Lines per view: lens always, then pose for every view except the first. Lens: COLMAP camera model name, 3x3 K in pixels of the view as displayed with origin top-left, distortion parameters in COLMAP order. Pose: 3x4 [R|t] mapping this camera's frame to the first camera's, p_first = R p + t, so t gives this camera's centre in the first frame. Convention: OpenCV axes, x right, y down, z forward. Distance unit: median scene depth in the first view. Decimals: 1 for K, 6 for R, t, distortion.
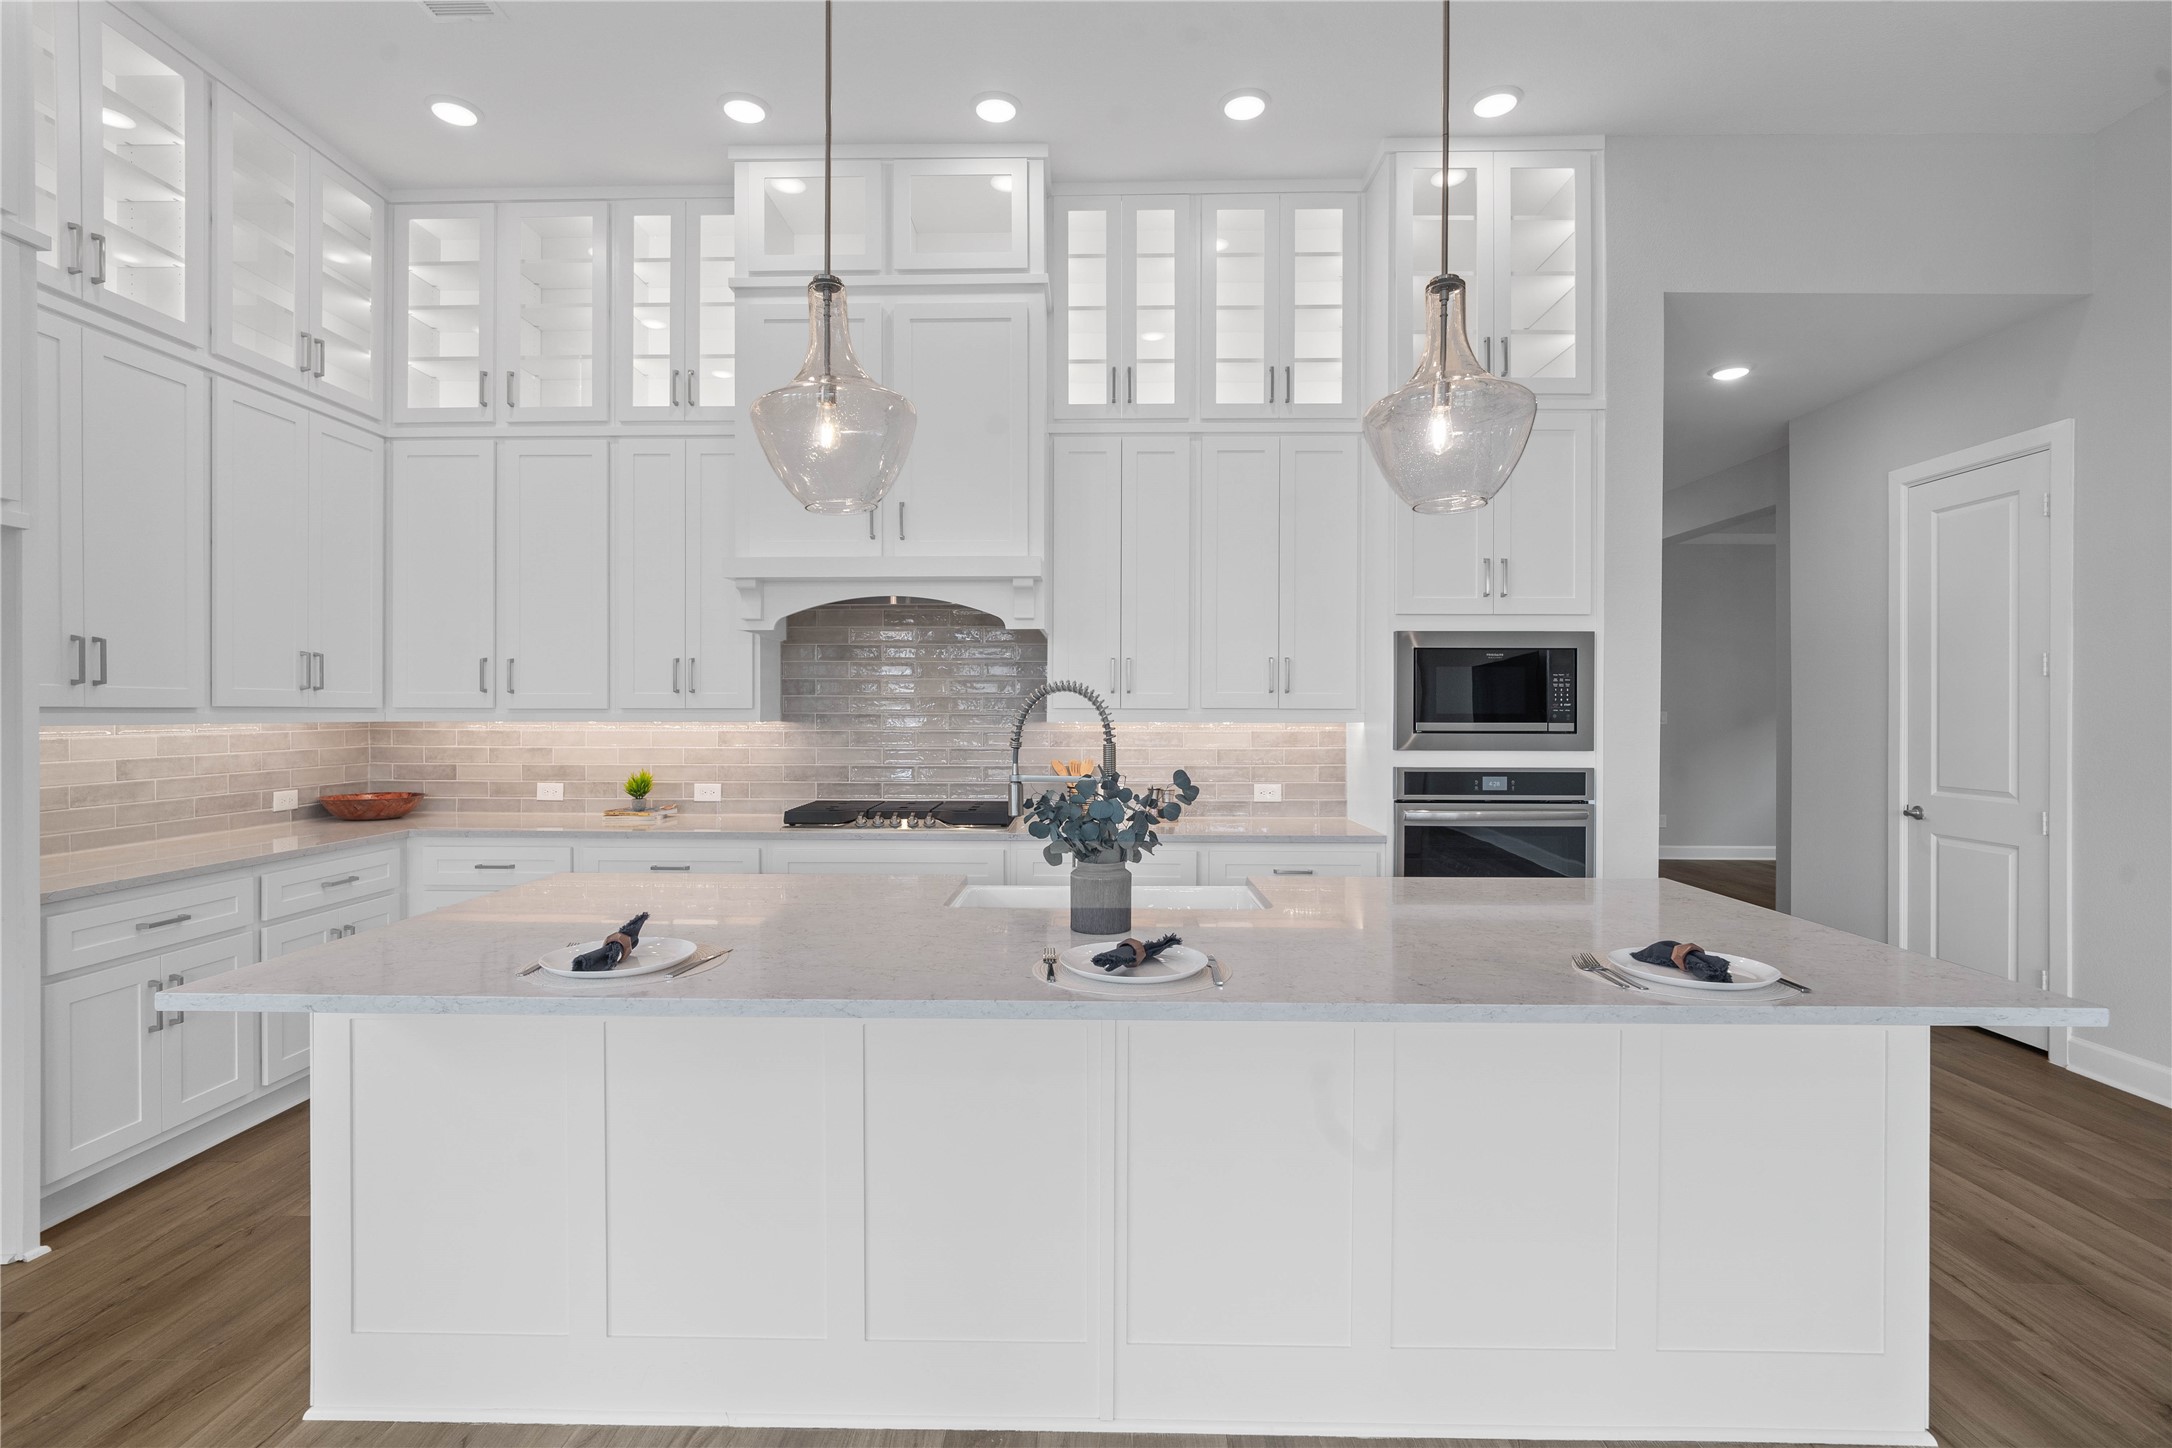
lens RADIAL K [[1027.5, 0, 1069.1], [0, 1027.5, 714.9], [0, 0, 1]] dist [-0.018050, 0.008900]
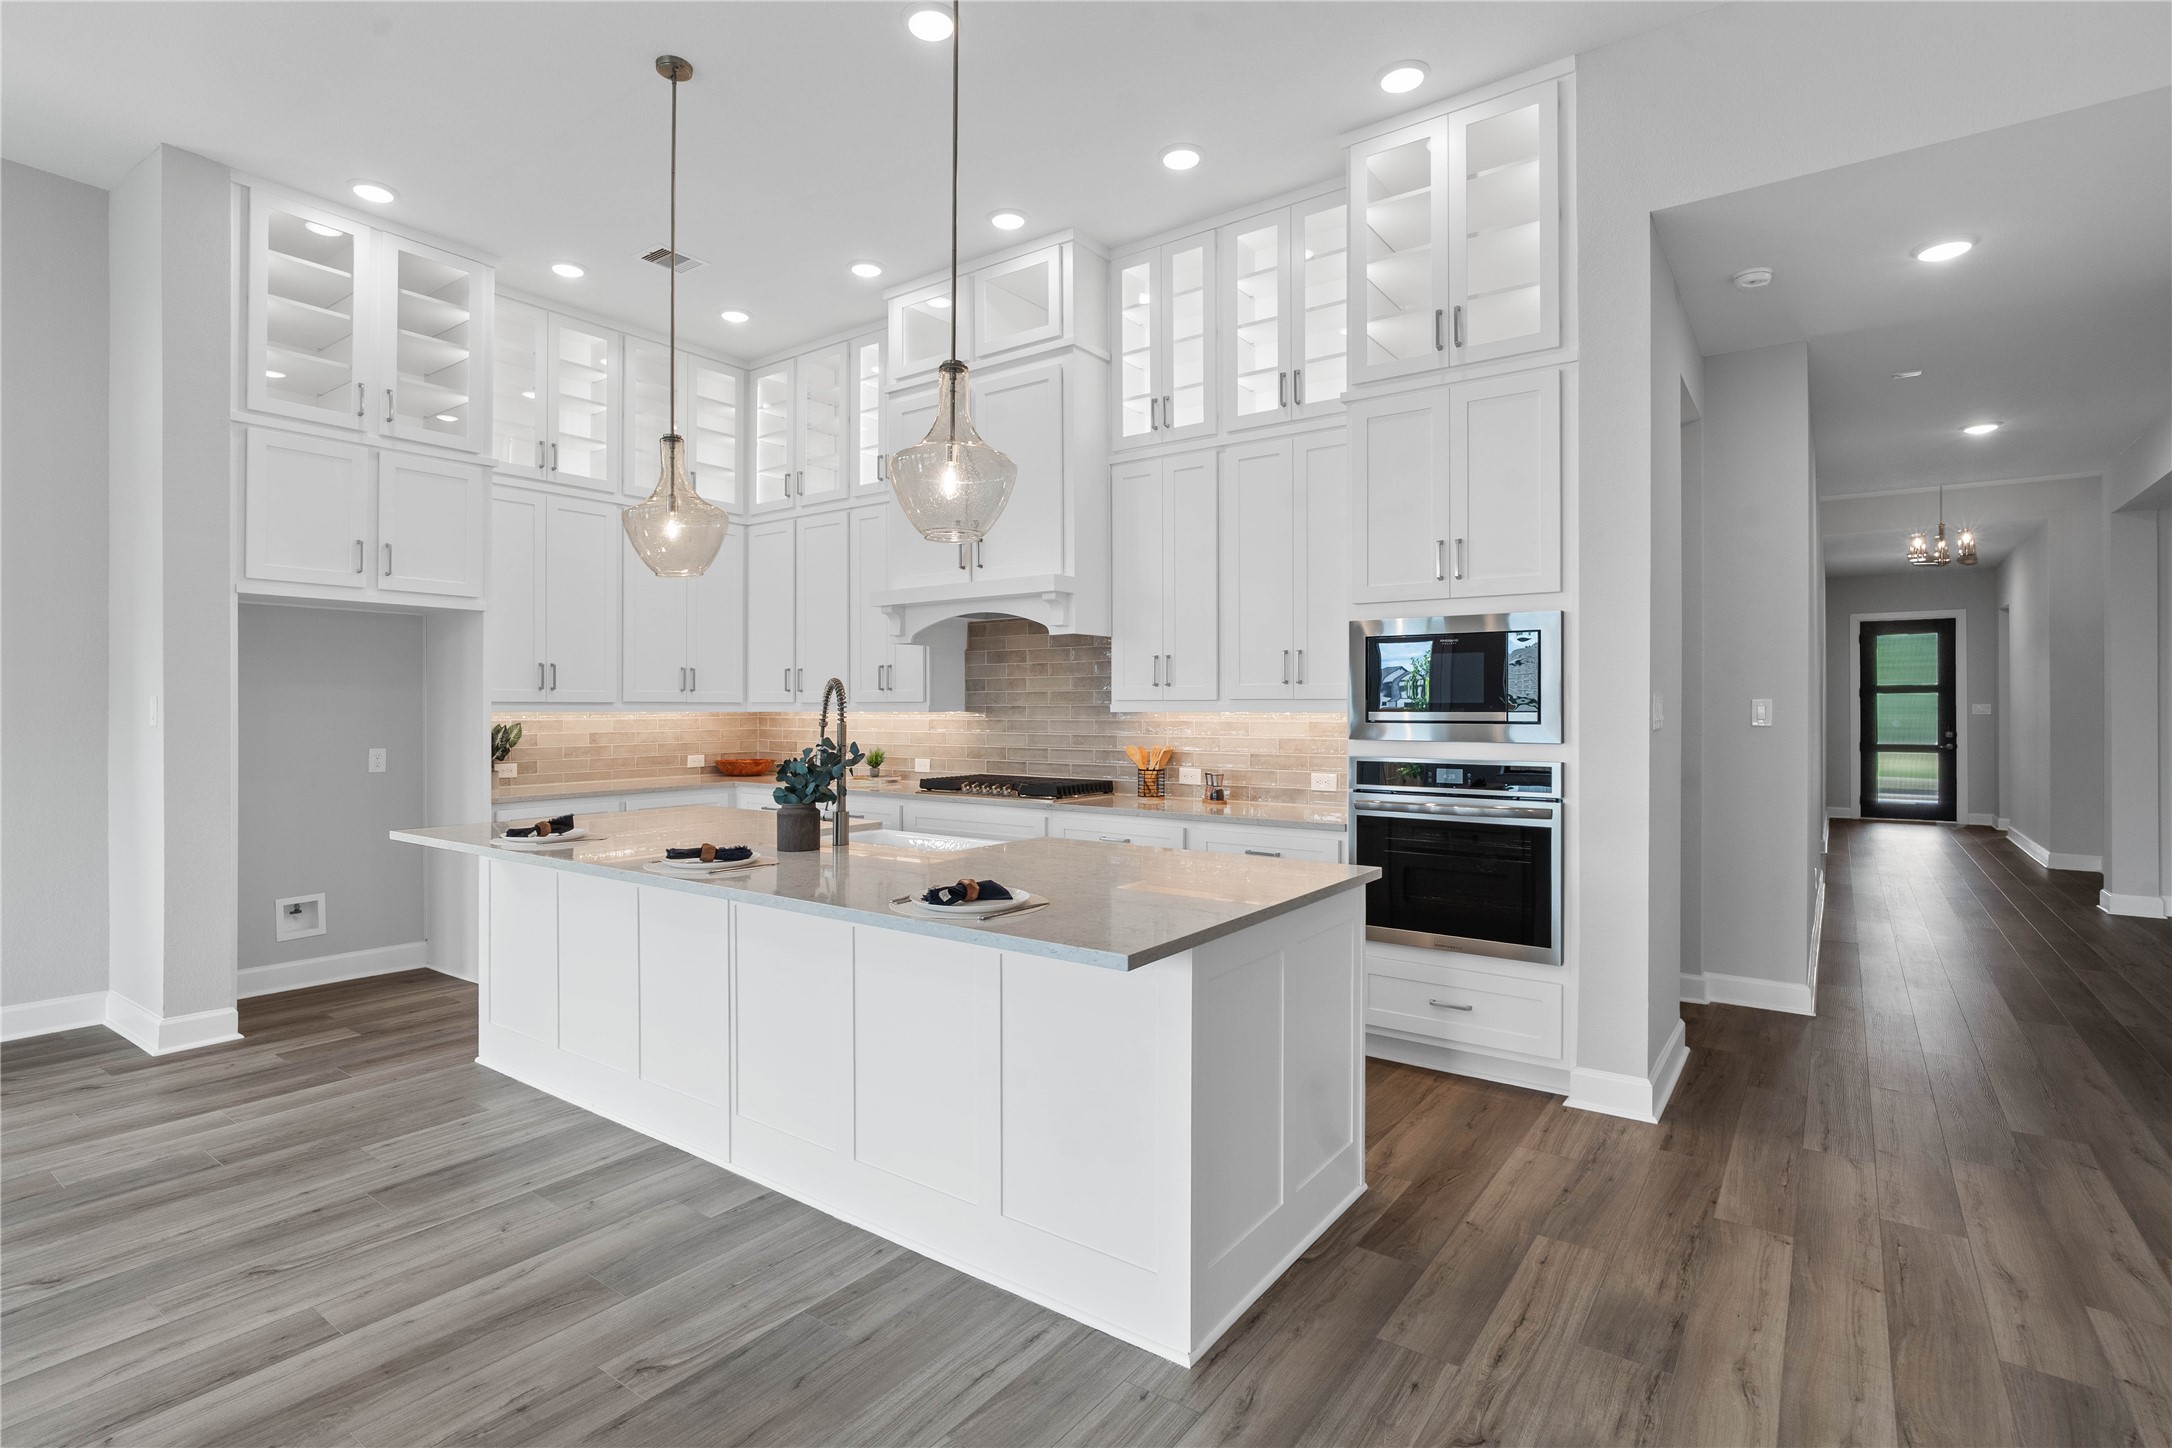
lens RADIAL K [[1027.5, 0, 1065.8], [0, 1027.5, 709.8], [0, 0, 1]] dist [-0.018050, 0.008900]
pose [[0.822992, -0.000790, -0.568053, 0.663082], [-0.001078, 0.999995, -0.002953, 0.008597], [0.568053, 0.003043, 0.822987, 0.013214]]
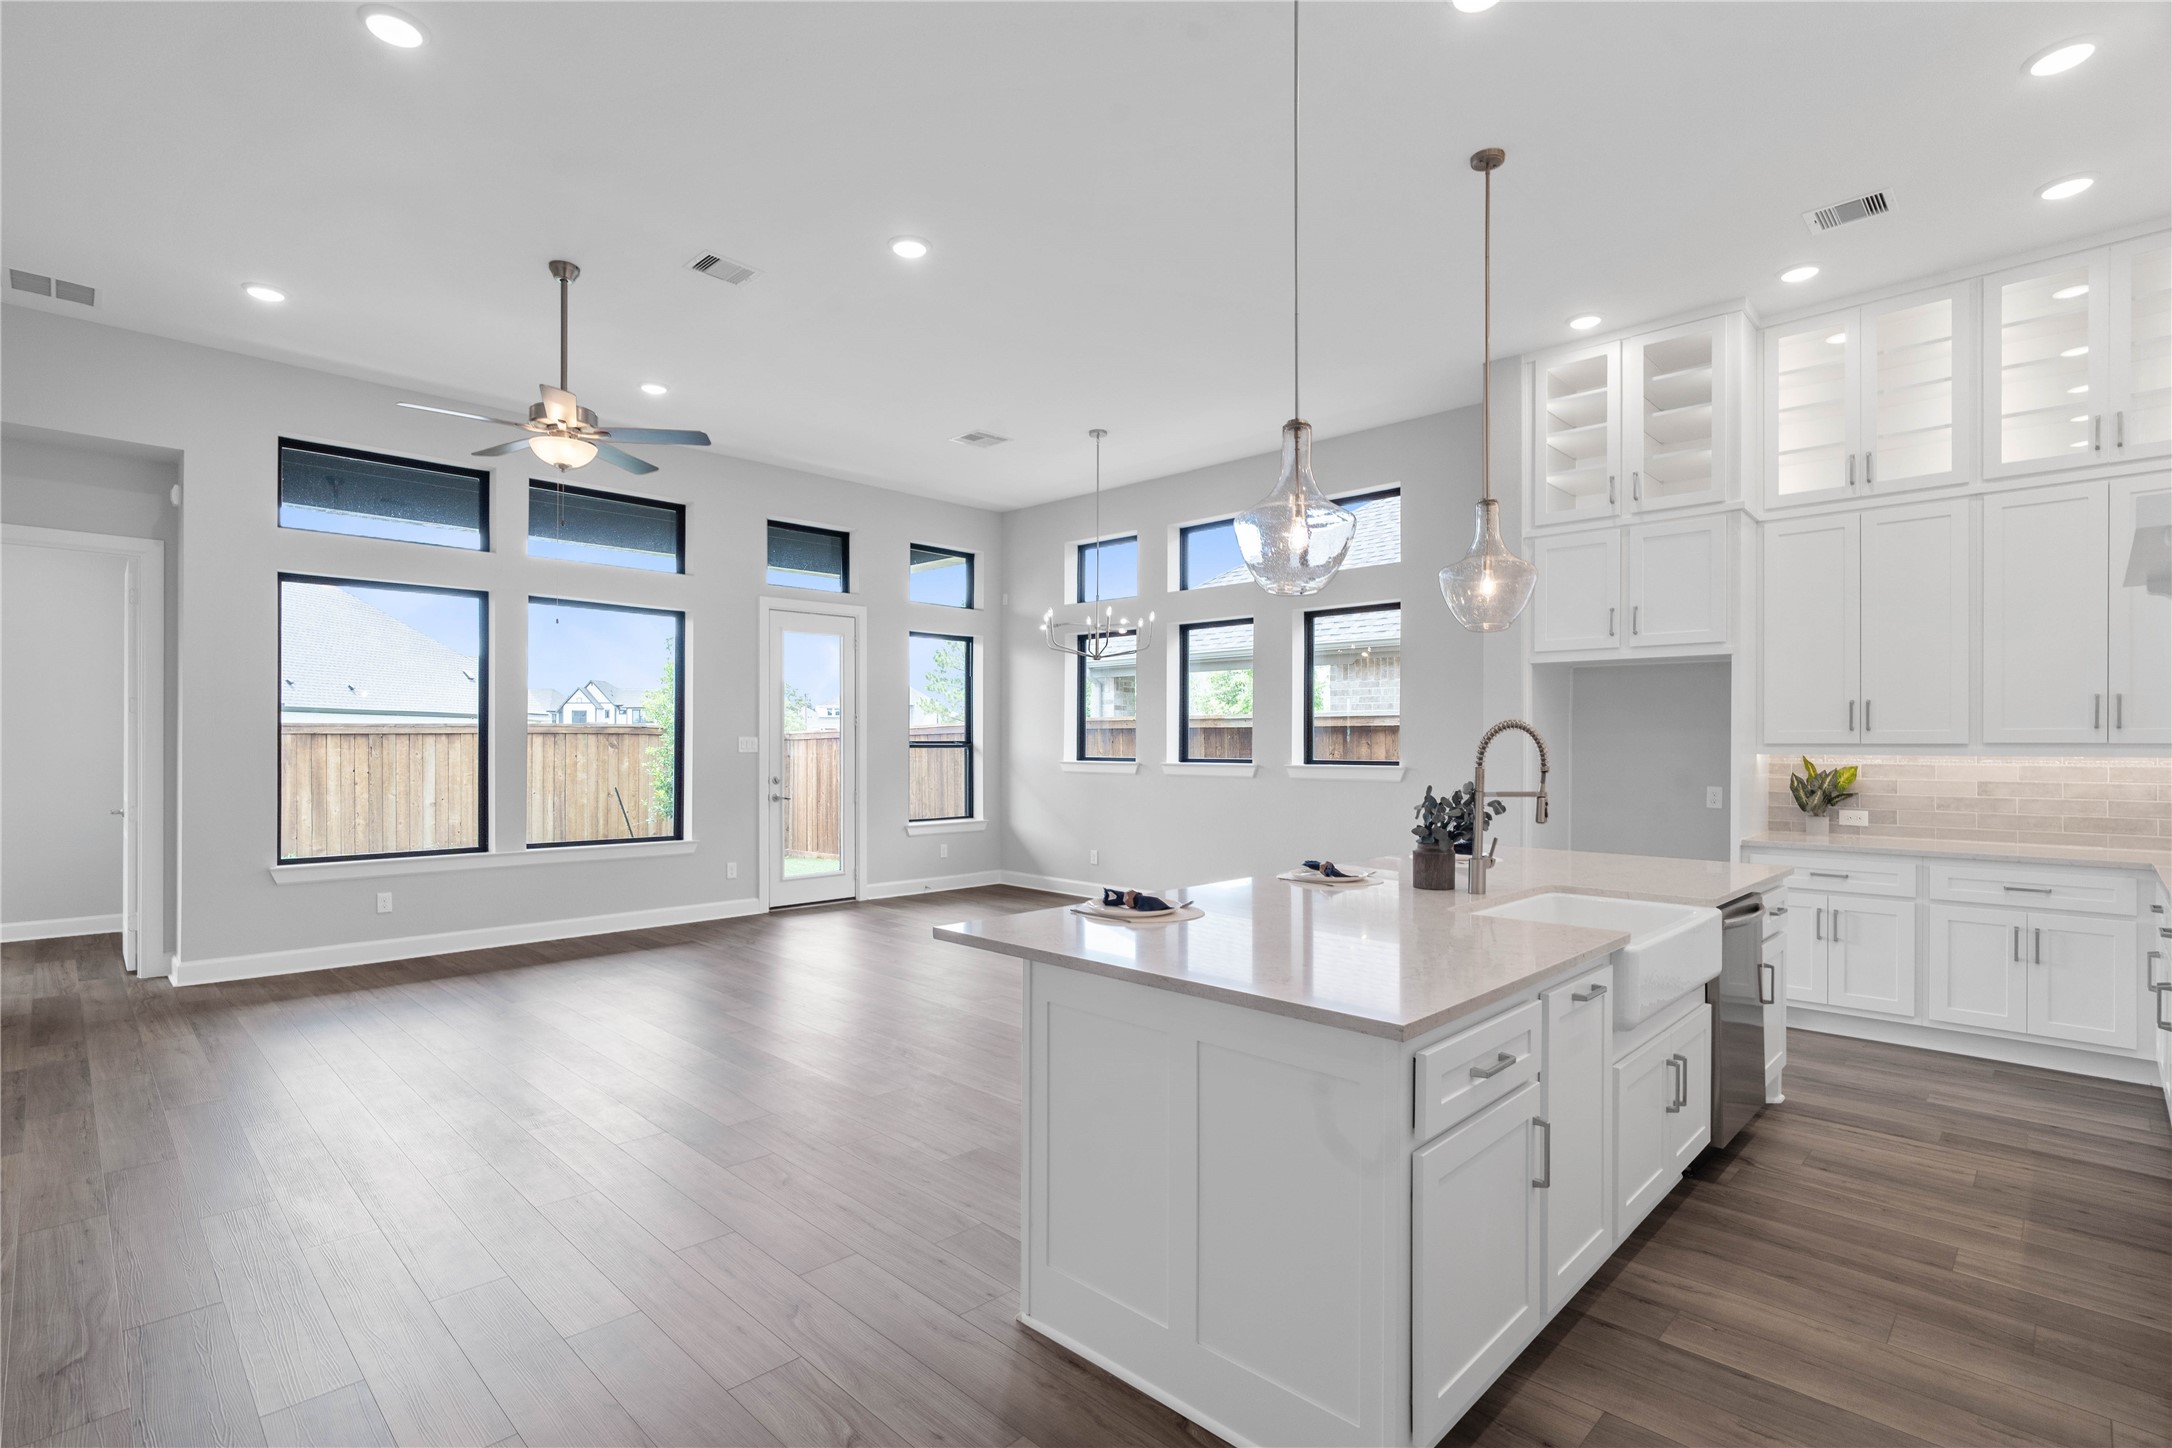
lens RADIAL K [[1027.5, 0, 1078.2], [0, 1027.5, 742.6], [0, 0, 1]] dist [-0.018050, 0.008900]
pose [[-0.682674, -0.003899, -0.730712, 0.850400], [-0.007791, 0.999968, 0.001944, -0.001877], [0.730681, 0.007020, -0.682683, 0.941767]]
